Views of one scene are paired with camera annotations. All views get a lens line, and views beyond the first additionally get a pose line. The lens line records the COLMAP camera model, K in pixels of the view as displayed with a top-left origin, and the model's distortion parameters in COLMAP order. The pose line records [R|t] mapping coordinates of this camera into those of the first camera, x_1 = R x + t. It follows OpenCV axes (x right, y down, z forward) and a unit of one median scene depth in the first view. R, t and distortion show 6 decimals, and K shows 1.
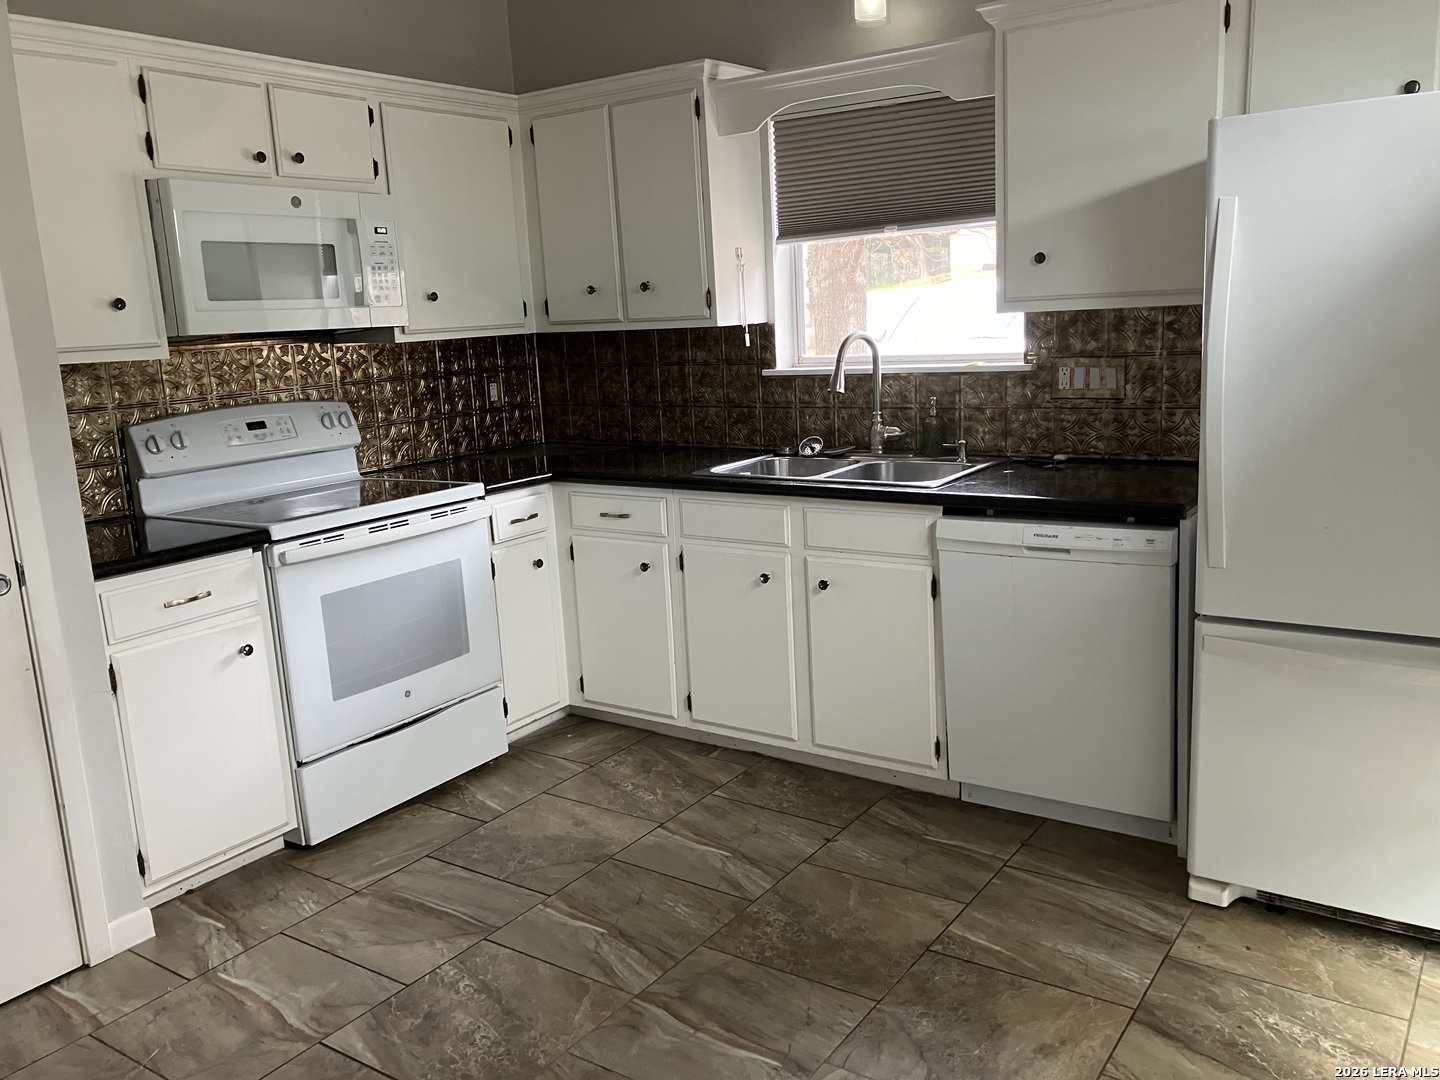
lens RADIAL K [[1171.7, 0, 720.0], [0, 1171.7, 540.0], [0, 0, 1]] dist [-0.001805, -0.006162]
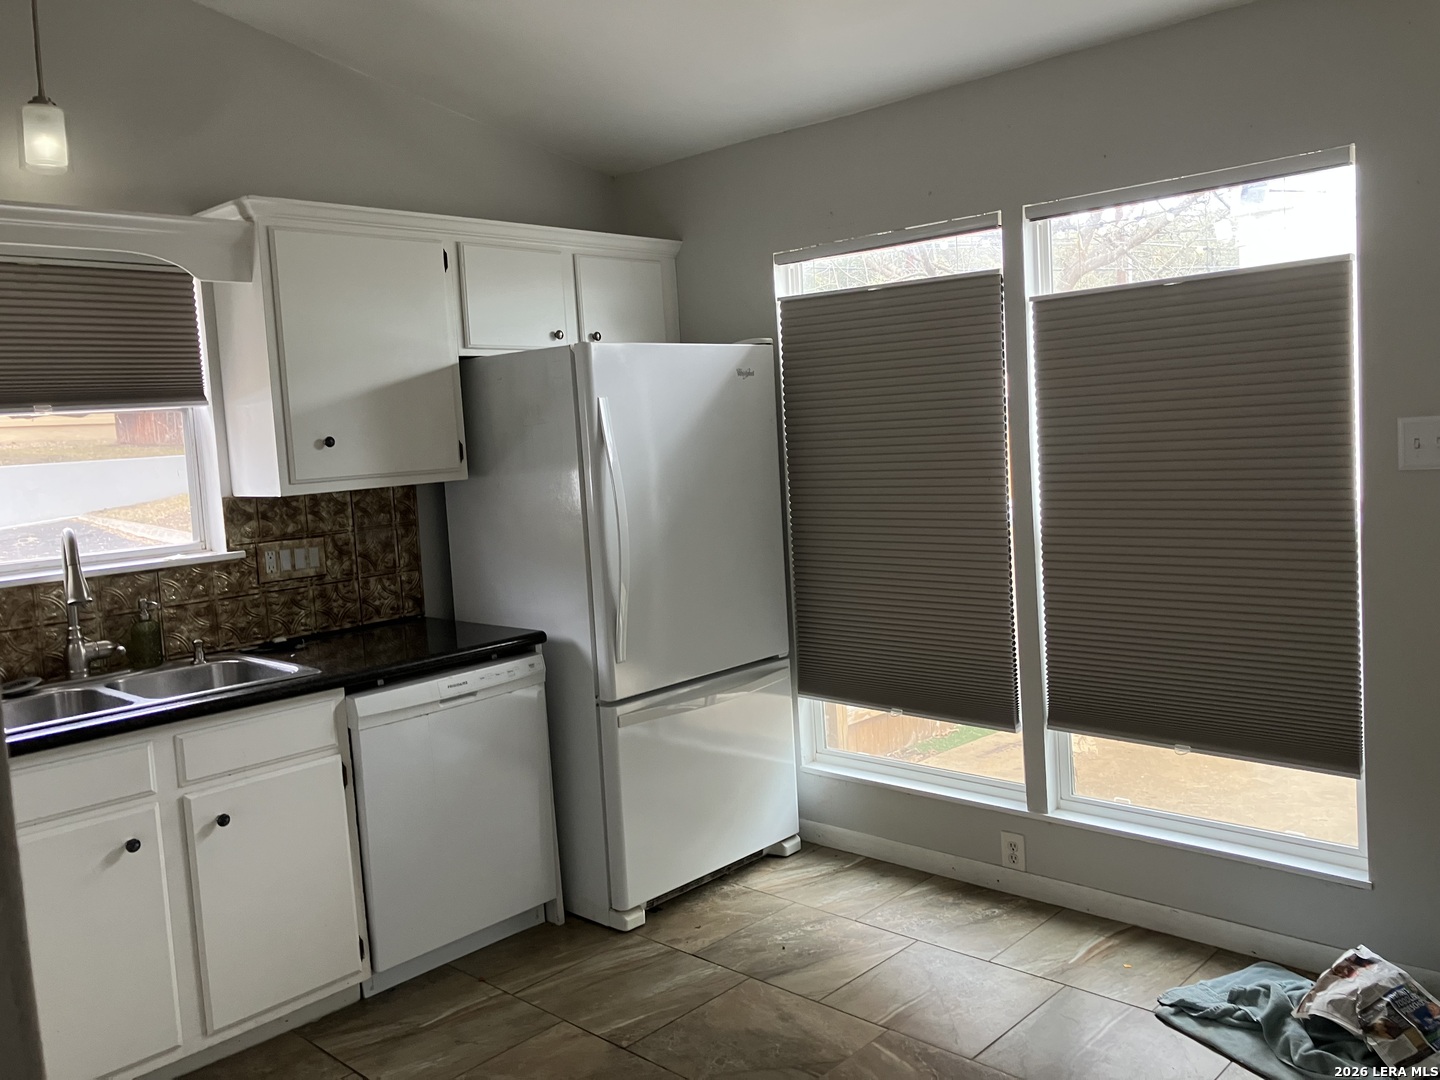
lens RADIAL K [[1183.3, 0, 720.0], [0, 1183.3, 540.0], [0, 0, 1]] dist [0.103234, -0.245603]
pose [[0.151422, -0.049176, 0.987245, -0.683159], [0.245410, 0.969361, 0.010645, -0.075921], [-0.957520, 0.240668, 0.158851, 0.484595]]
